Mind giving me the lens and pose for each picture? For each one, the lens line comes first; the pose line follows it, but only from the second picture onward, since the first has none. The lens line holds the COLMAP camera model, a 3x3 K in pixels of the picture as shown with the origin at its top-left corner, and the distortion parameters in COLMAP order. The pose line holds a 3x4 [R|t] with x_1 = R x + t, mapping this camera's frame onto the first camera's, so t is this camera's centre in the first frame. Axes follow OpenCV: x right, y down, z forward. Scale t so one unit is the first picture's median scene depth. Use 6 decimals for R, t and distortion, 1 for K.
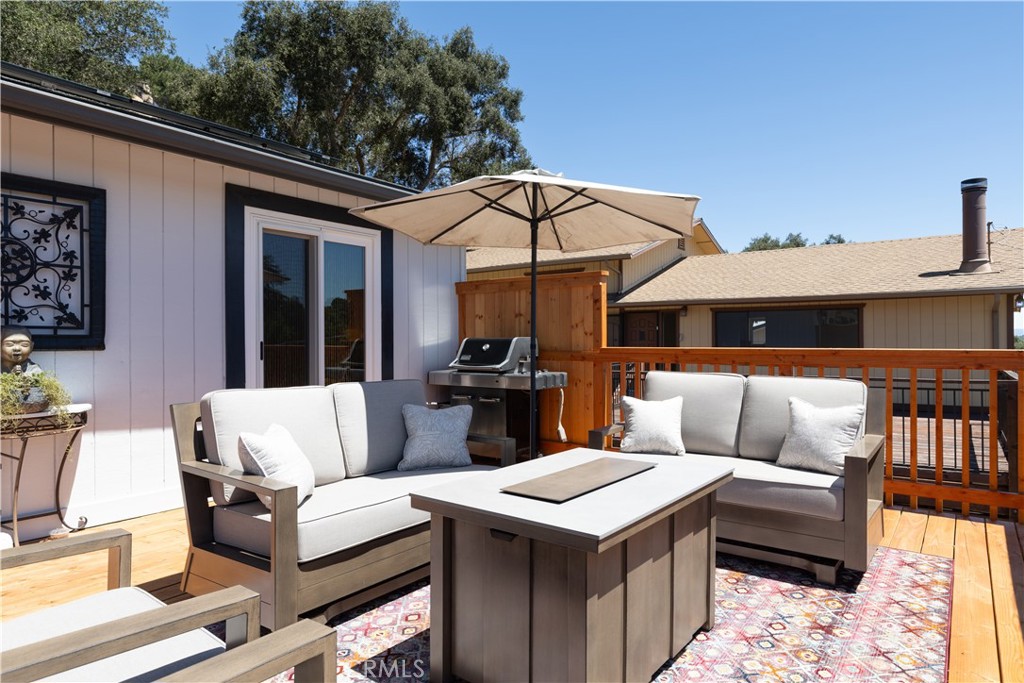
lens RADIAL K [[619.2, 0, 531.5], [0, 619.2, 333.8], [0, 0, 1]] dist [0.009549, 0.001995]
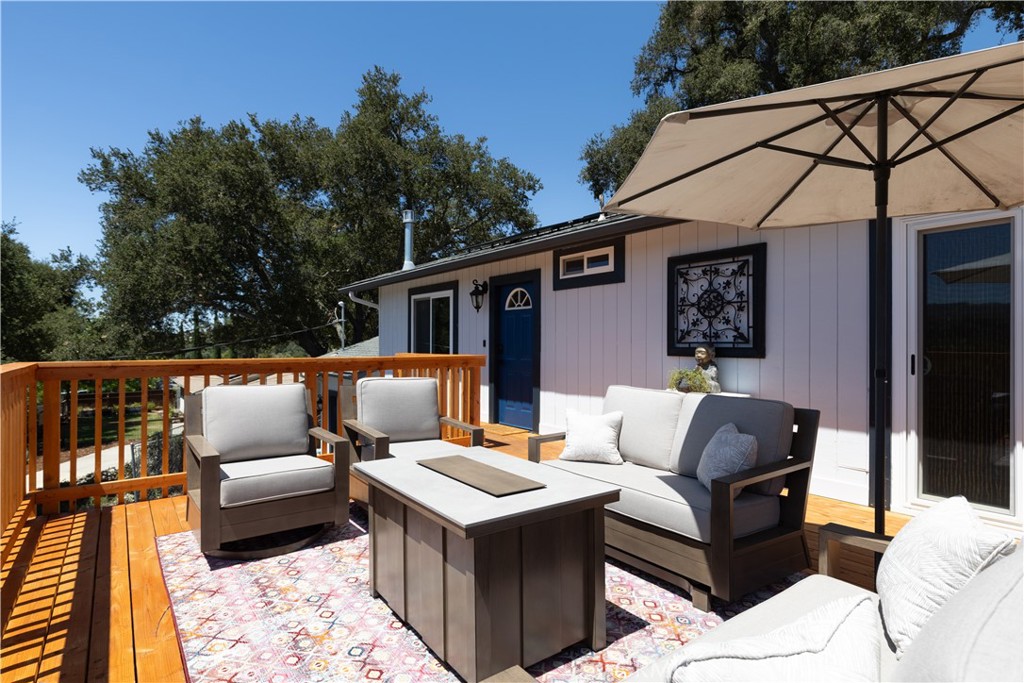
lens RADIAL K [[533.0, 0, 514.7], [0, 533.0, 348.2], [0, 0, 1]] dist [-0.001382, -0.000478]
pose [[-0.293946, 0.008080, -0.955788, 0.657294], [0.003714, 0.999966, 0.007311, -0.008098], [0.955815, -0.001401, -0.293966, 0.876105]]
